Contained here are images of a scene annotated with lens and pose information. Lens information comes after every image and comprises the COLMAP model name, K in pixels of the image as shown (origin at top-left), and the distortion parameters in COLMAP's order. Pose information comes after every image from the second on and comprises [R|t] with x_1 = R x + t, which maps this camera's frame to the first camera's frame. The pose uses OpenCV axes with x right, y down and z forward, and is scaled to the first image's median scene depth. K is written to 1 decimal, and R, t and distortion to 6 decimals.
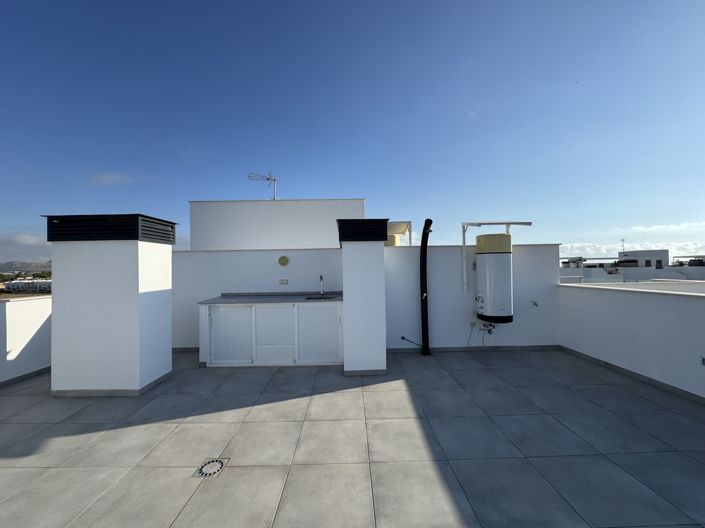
lens RADIAL K [[281.9, 0, 354.7], [0, 281.9, 265.6], [0, 0, 1]] dist [-0.001025, -0.000504]
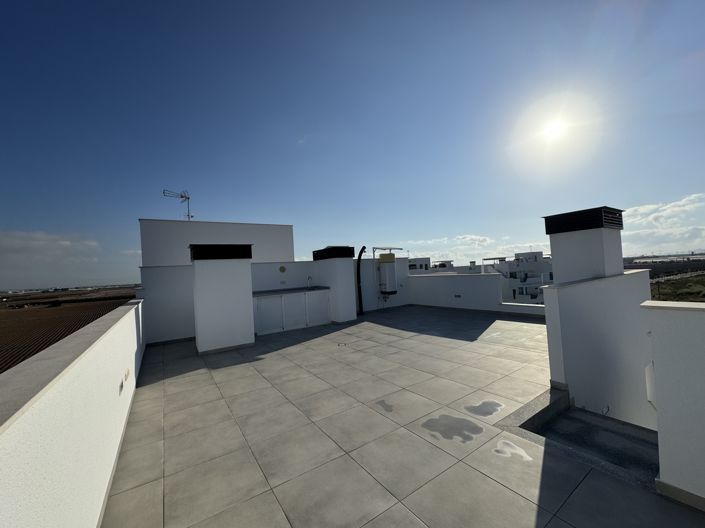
lens RADIAL K [[281.9, 0, 349.9], [0, 281.9, 270.8], [0, 0, 1]] dist [-0.001025, -0.000504]
pose [[0.838573, -0.034238, 0.543713, -0.857020], [0.041615, 0.999133, -0.001268, 0.010901], [-0.543198, 0.023690, 0.839270, -0.593234]]
